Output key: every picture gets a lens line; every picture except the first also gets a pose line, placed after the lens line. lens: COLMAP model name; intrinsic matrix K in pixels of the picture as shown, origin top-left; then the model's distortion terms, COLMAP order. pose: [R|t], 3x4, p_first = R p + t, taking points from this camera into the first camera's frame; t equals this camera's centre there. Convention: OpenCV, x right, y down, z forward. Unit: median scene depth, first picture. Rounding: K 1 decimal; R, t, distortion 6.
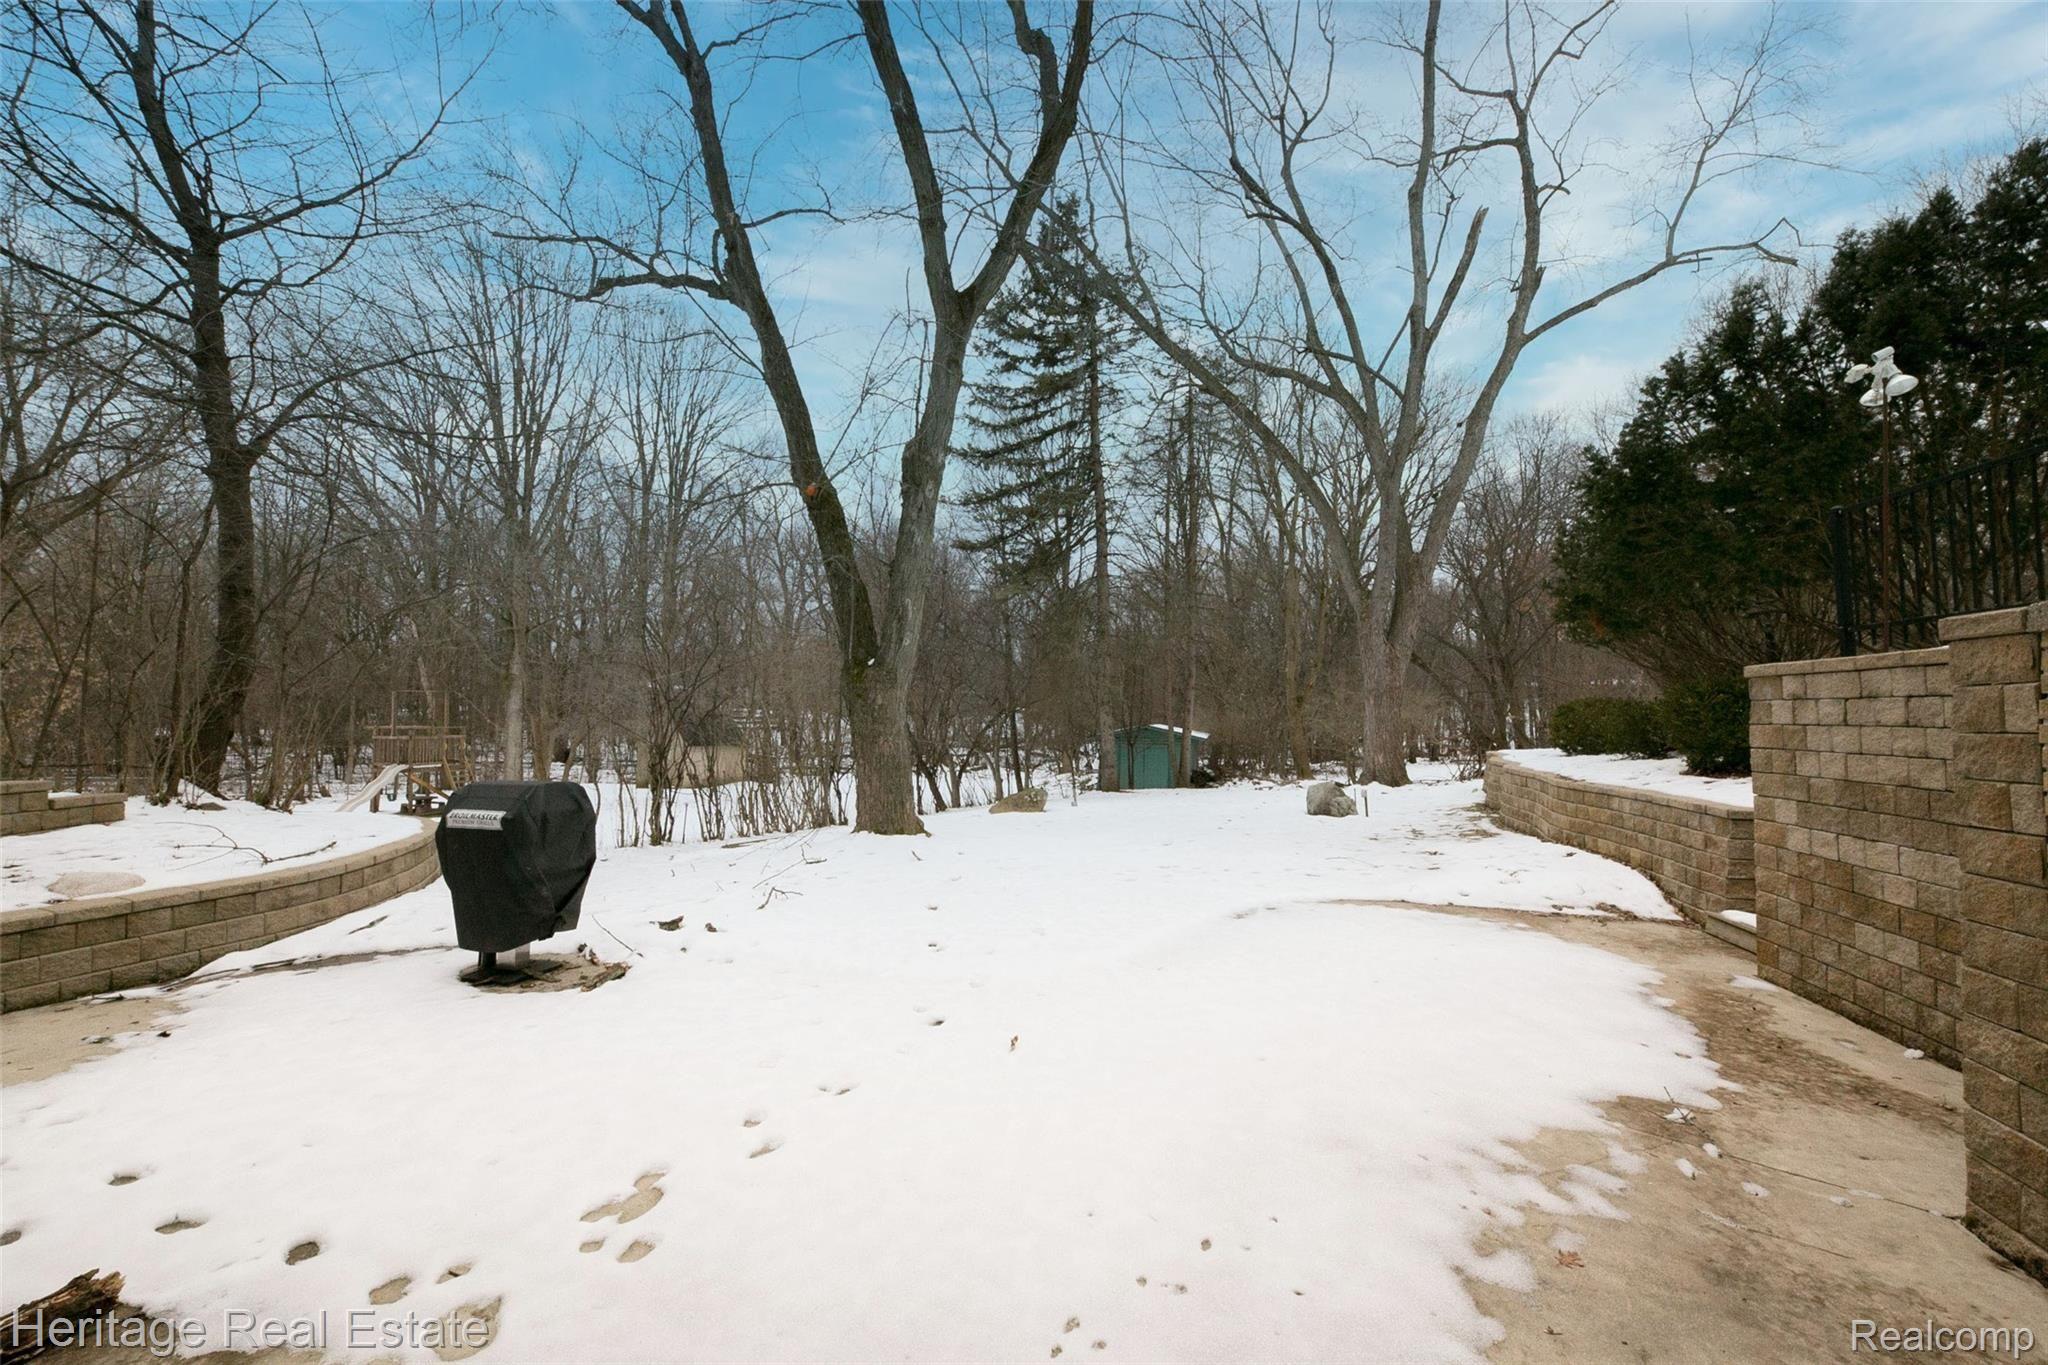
lens RADIAL K [[810.6, 0, 1022.7], [0, 810.6, 696.7], [0, 0, 1]] dist [0.000566, 0.000029]
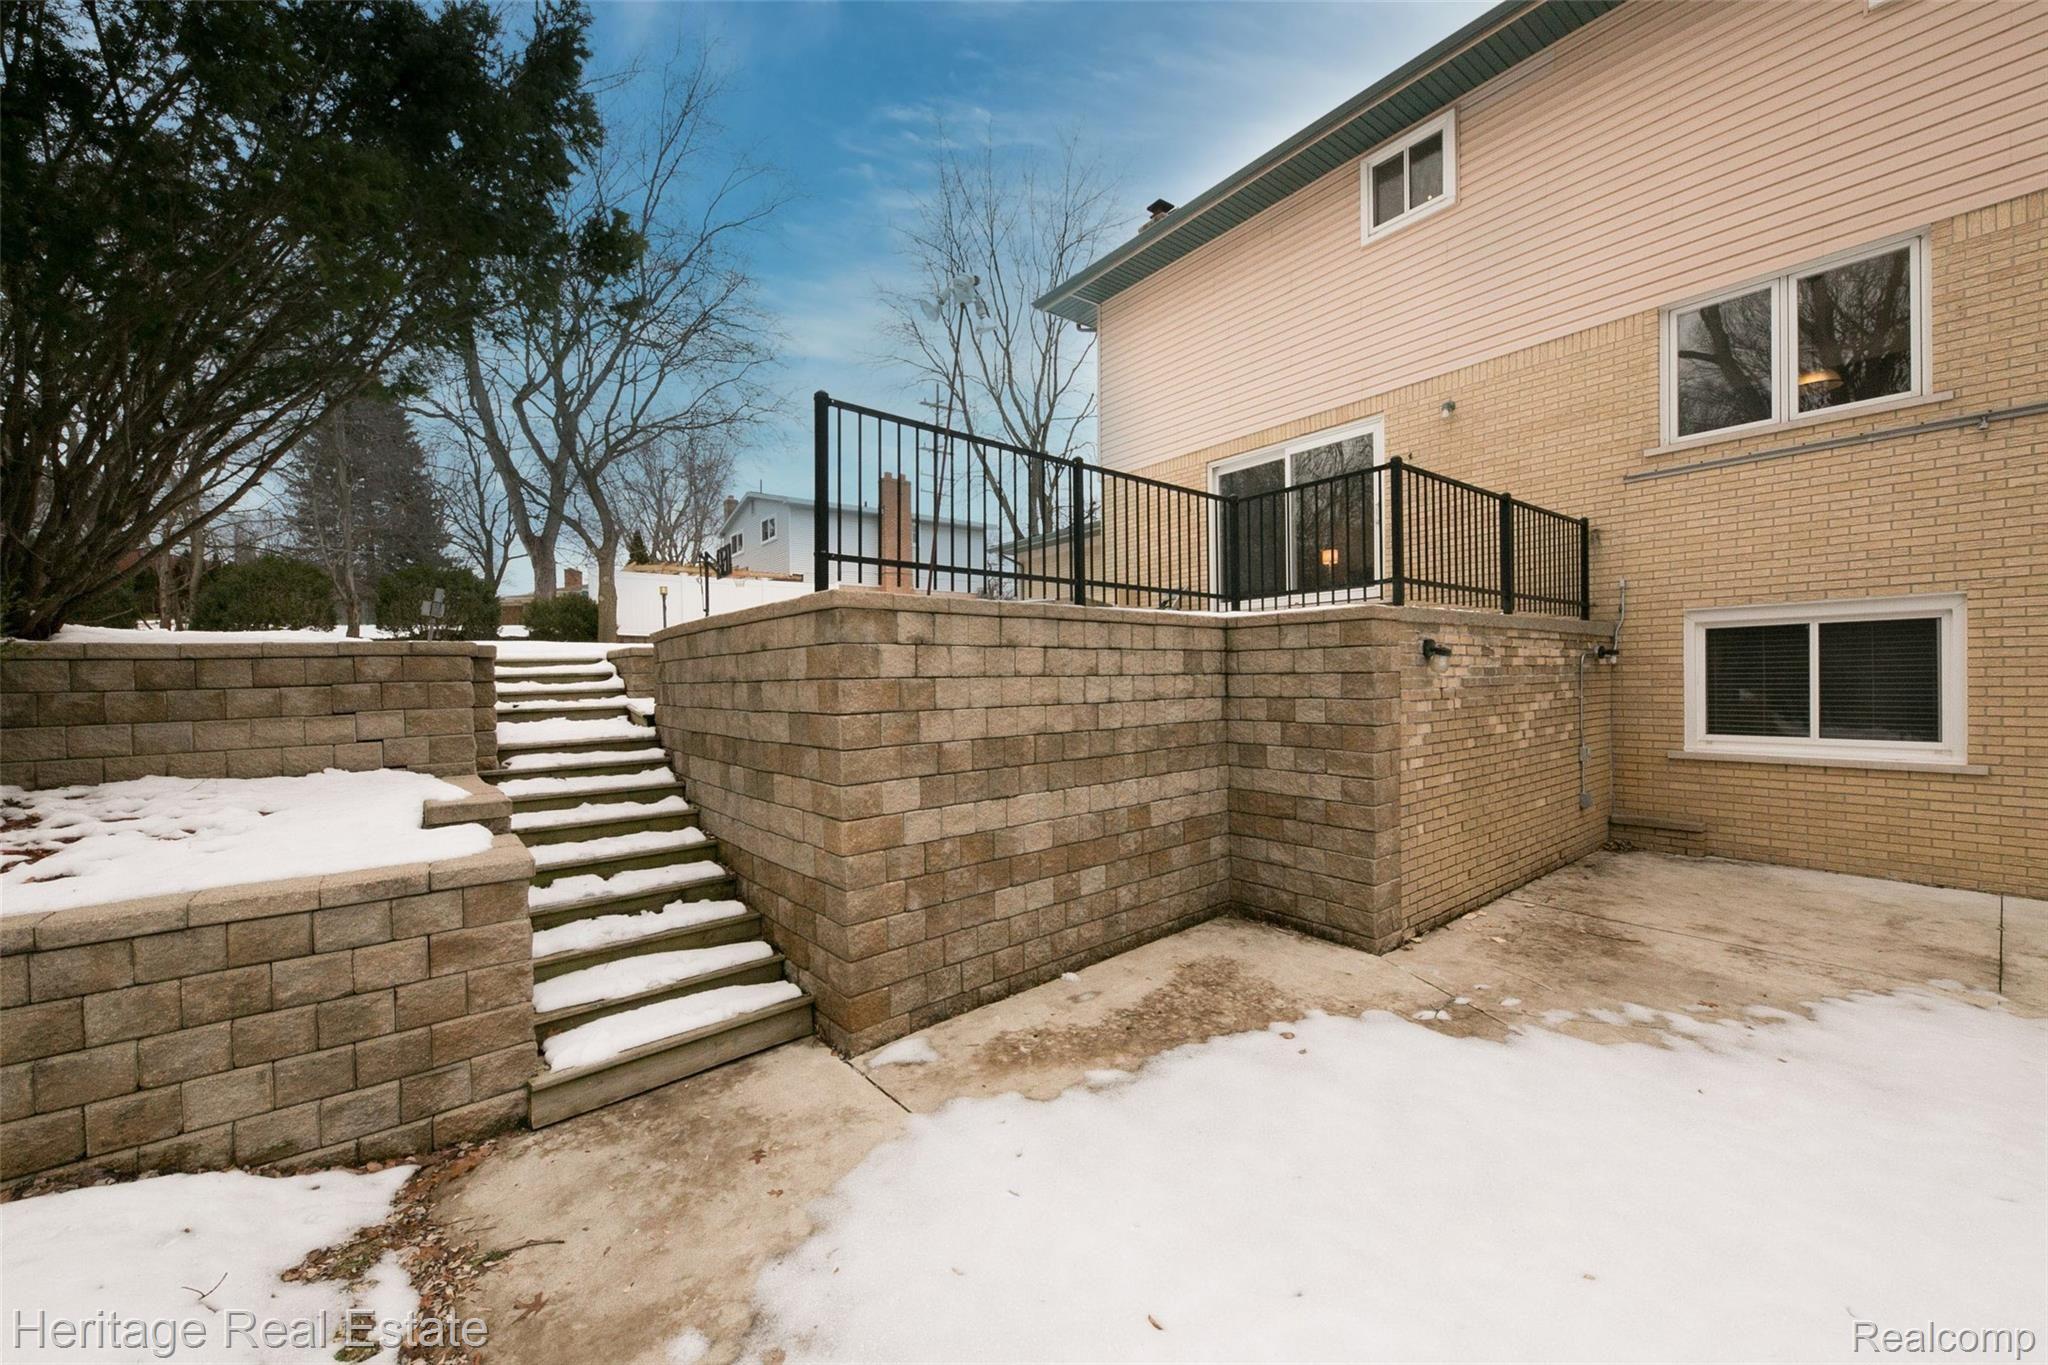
lens RADIAL K [[747.9, 0, 1027.6], [0, 747.9, 683.8], [0, 0, 1]] dist [-0.002140, -0.000223]
pose [[-0.809278, -0.005732, 0.587397, 0.526571], [-0.008304, 0.999964, -0.001683, 0.047029], [-0.587366, -0.006240, -0.809297, 1.743537]]
